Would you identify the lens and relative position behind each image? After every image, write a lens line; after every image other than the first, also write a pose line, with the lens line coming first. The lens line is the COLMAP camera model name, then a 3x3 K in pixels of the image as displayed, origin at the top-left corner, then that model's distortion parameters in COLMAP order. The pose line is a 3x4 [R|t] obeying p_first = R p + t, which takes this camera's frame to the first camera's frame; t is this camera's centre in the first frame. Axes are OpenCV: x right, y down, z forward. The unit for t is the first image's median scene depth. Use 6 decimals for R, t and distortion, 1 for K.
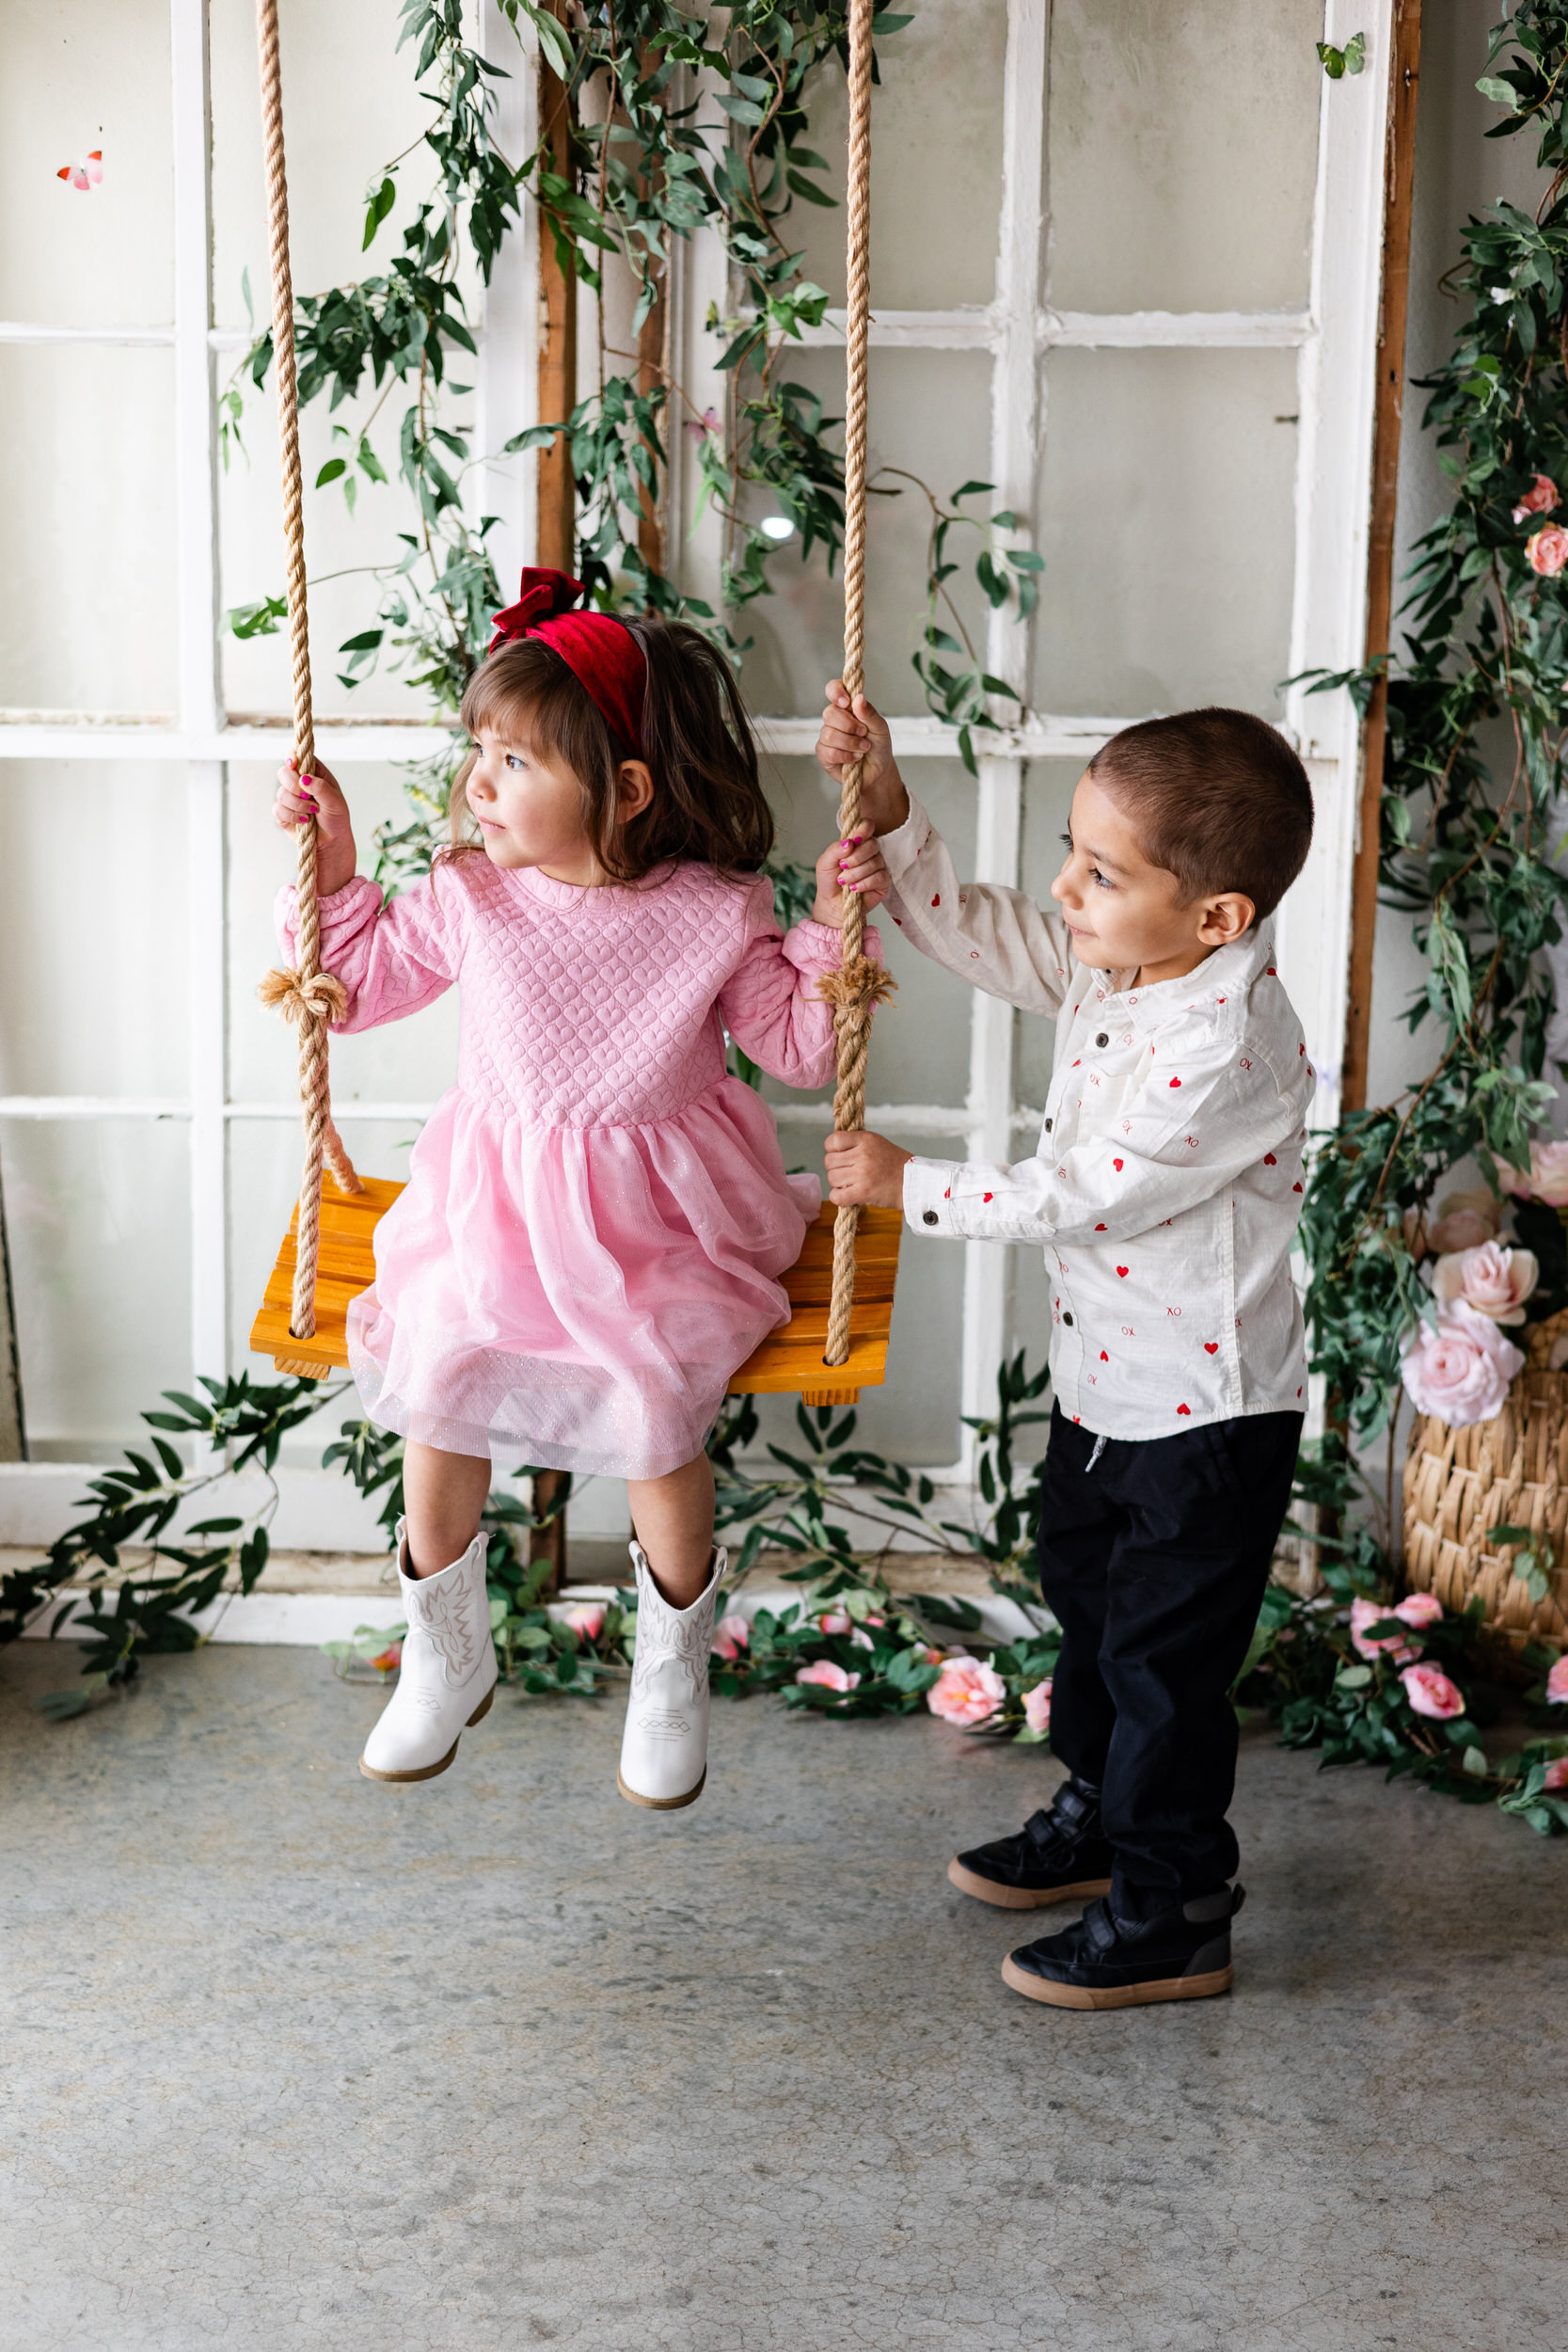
lens RADIAL K [[3284.1, 0, 784.0], [0, 3284.1, 1176.0], [0, 0, 1]] dist [0.009893, 0.003957]
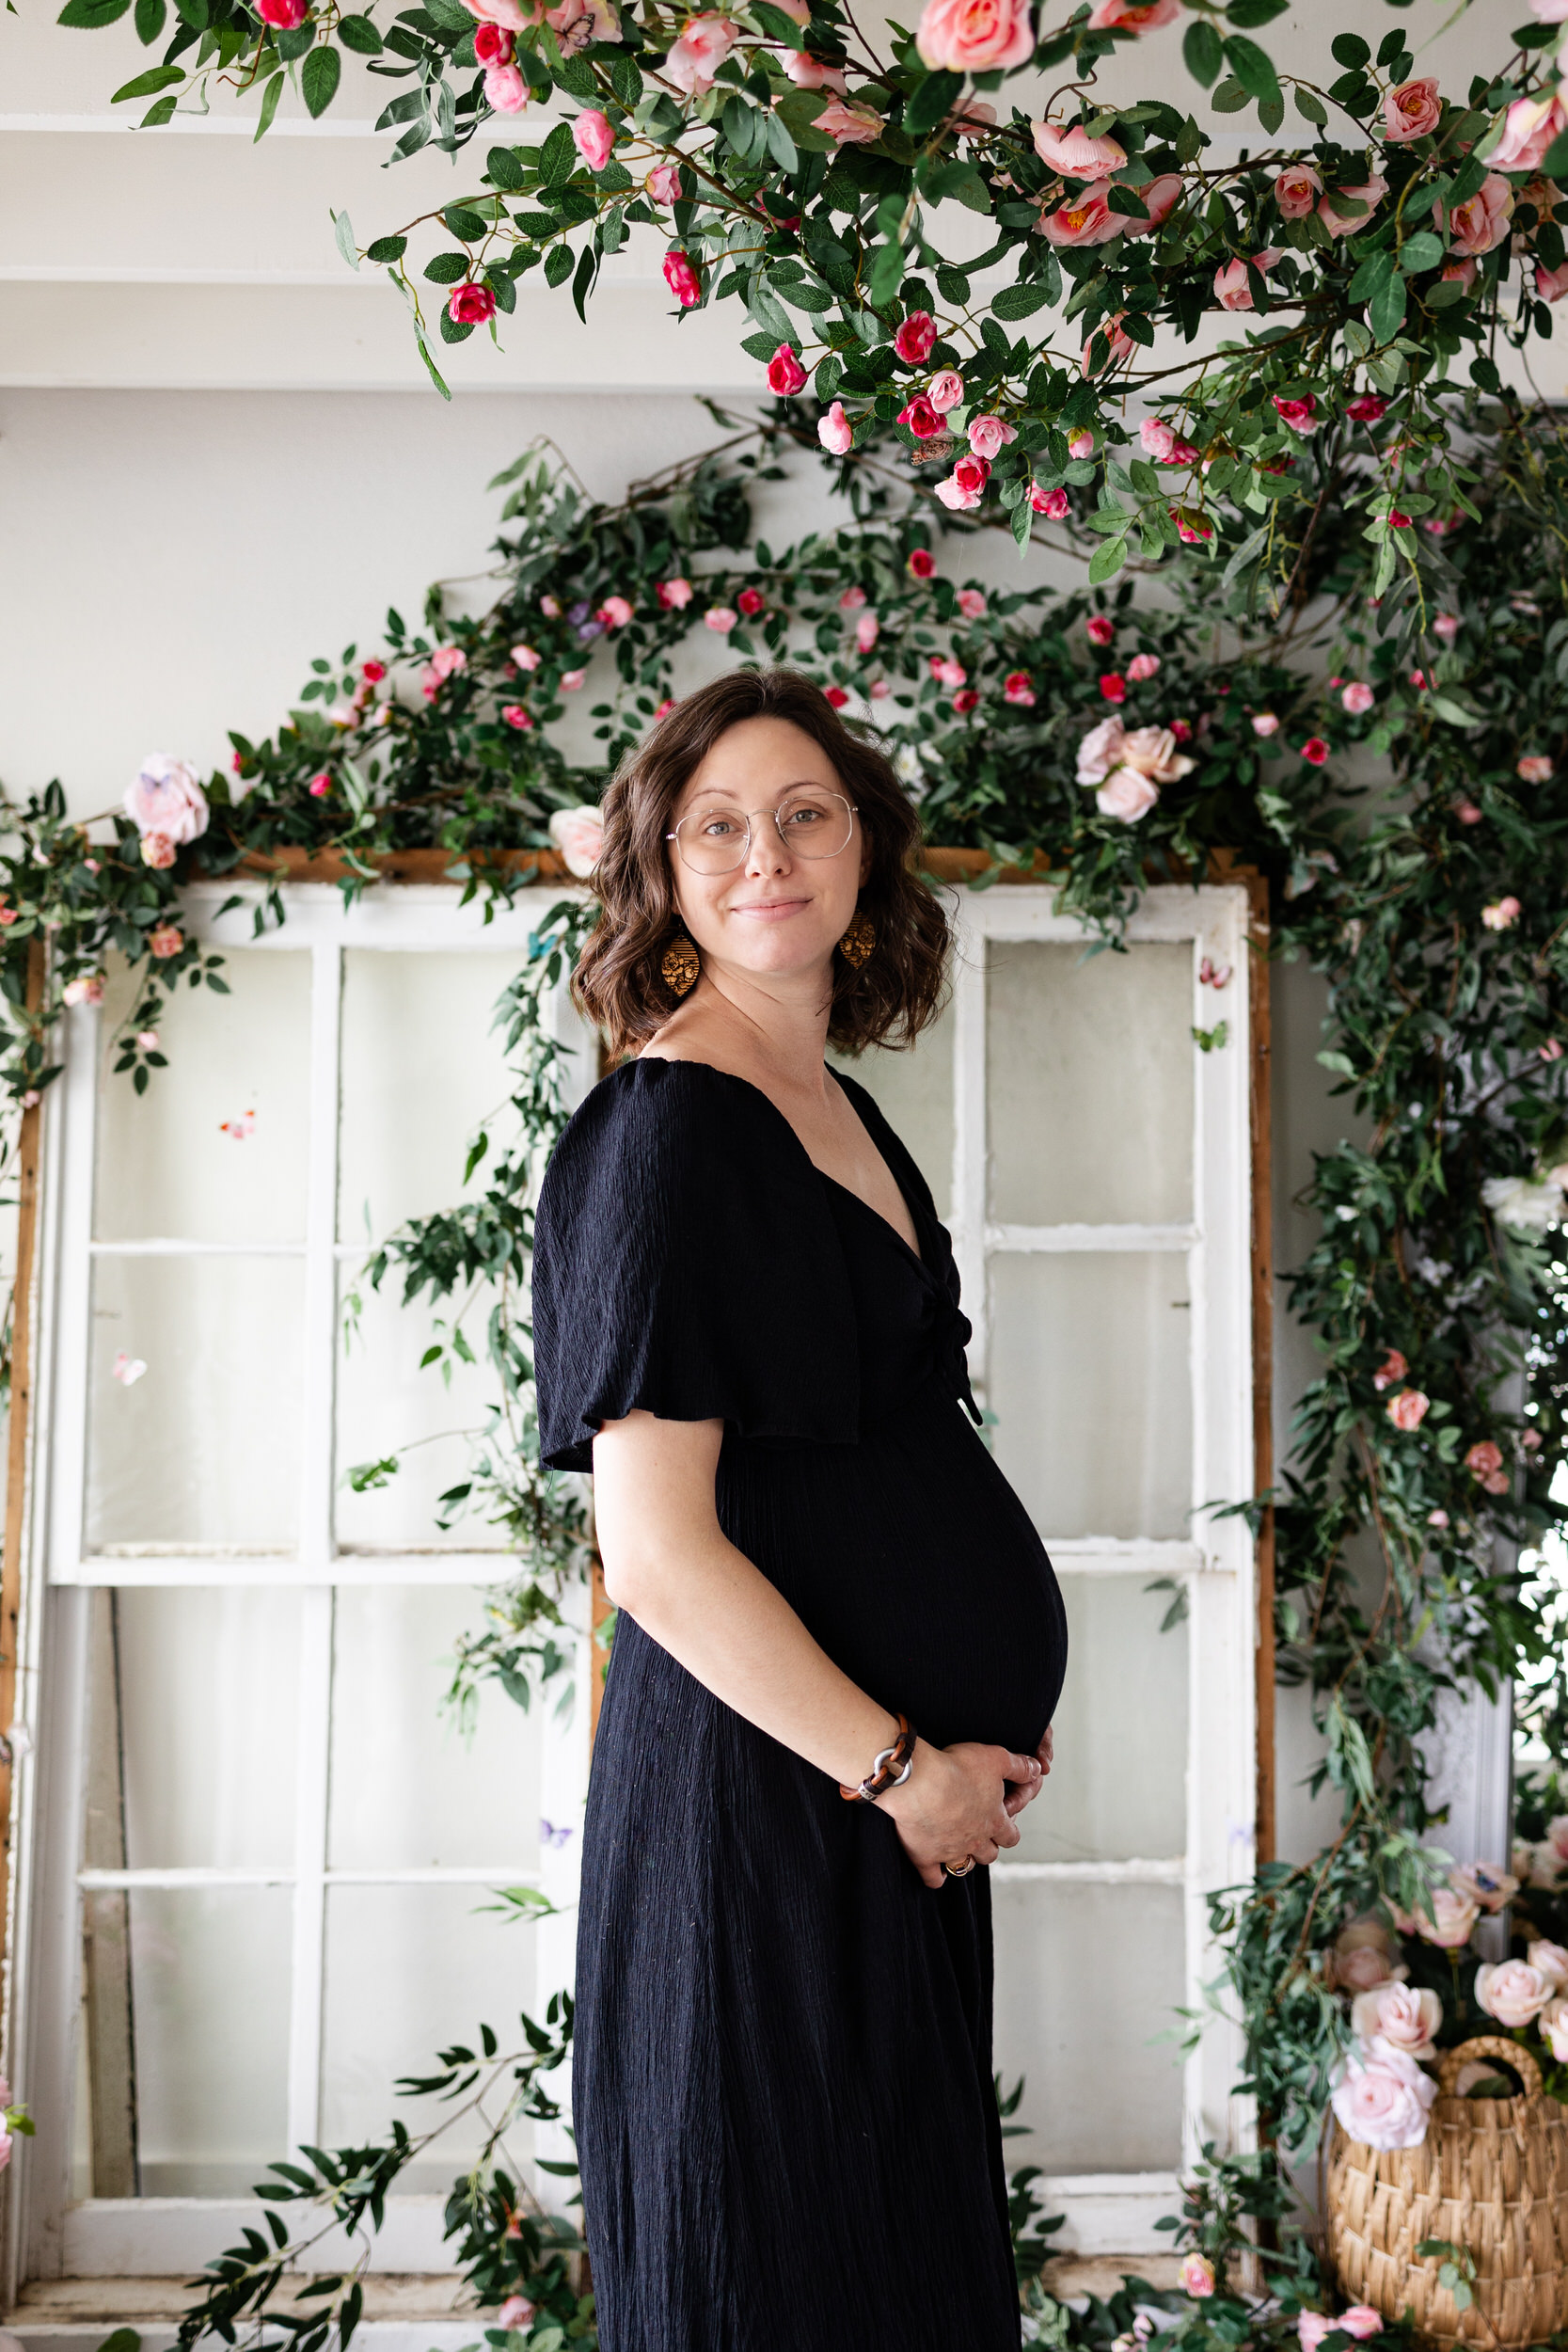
lens RADIAL K [[2366.6, 0, 784.0], [0, 2366.6, 1176.0], [0, 0, 1]] dist [0.010625, -0.017200]
pose [[0.999036, -0.007596, 0.043236, -0.041654], [0.018348, 0.967016, -0.254053, -0.048208], [-0.039880, 0.254601, 0.966223, 0.104463]]
